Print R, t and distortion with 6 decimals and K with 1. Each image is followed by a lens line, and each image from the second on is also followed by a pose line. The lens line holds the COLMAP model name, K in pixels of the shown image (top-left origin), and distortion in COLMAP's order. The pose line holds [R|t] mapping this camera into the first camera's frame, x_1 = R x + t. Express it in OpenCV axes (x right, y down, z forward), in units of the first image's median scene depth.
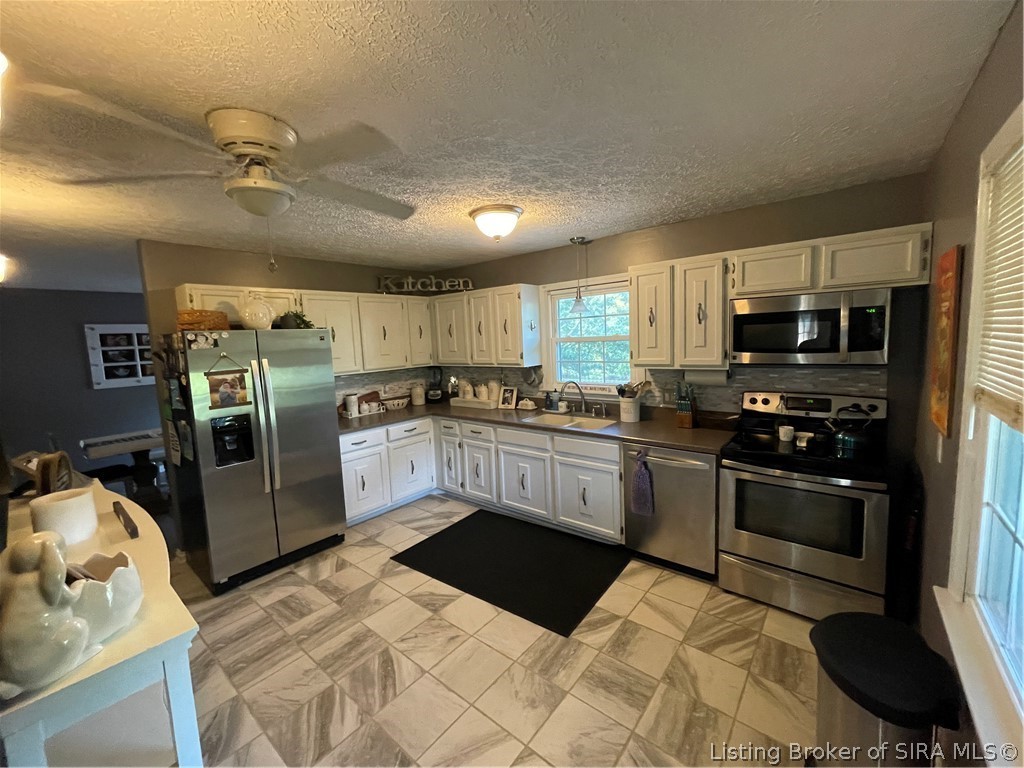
lens RADIAL K [[416.7, 0, 512.0], [0, 416.7, 384.0], [0, 0, 1]] dist [0.009886, -0.000051]
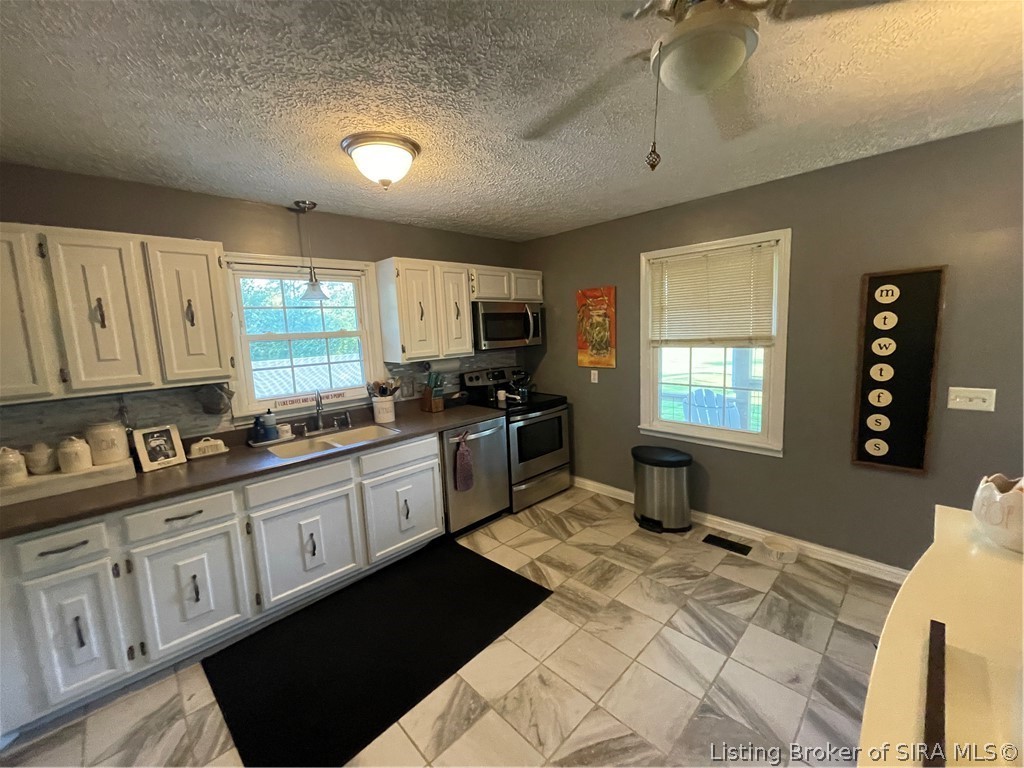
lens RADIAL K [[416.7, 0, 512.0], [0, 416.7, 384.0], [0, 0, 1]] dist [0.009886, -0.000051]
pose [[0.110528, -0.097746, 0.989055, -0.606866], [0.153404, 0.984904, 0.080192, -0.025986], [-0.981963, 0.142862, 0.123854, 0.592457]]
